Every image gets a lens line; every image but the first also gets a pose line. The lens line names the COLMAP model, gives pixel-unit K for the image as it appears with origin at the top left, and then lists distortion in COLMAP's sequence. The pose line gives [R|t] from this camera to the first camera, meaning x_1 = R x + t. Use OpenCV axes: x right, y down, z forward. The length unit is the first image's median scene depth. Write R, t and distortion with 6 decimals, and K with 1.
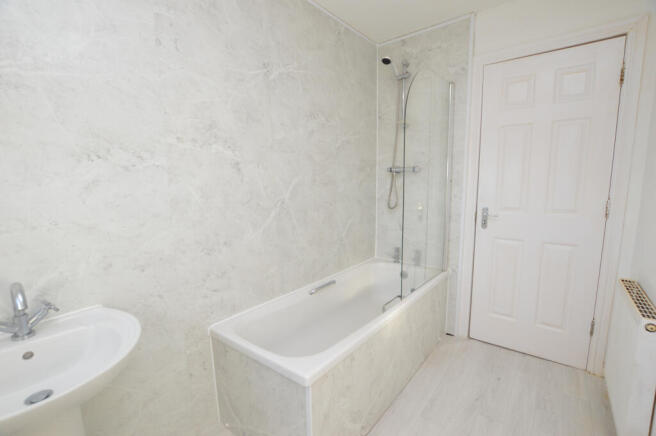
lens RADIAL K [[305.6, 0, 326.0], [0, 305.6, 216.0], [0, 0, 1]] dist [0.002651, 0.000325]
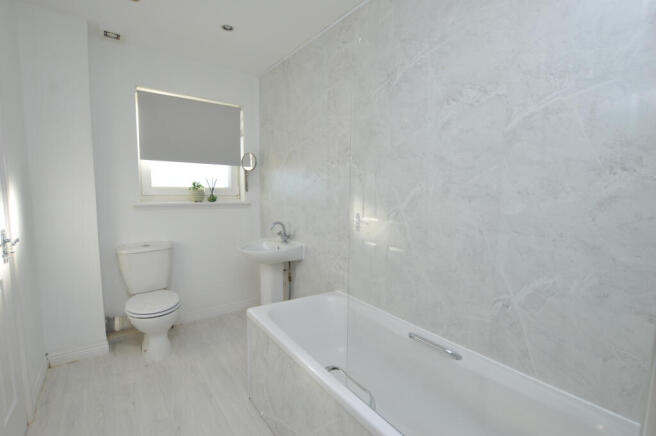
lens RADIAL K [[305.6, 0, 325.1], [0, 305.6, 221.9], [0, 0, 1]] dist [0.002651, 0.000325]
pose [[-0.267227, 0.100219, -0.958408, 0.772144], [-0.138693, 0.980222, 0.141171, -0.116395], [0.953601, 0.170649, -0.248042, 0.999297]]
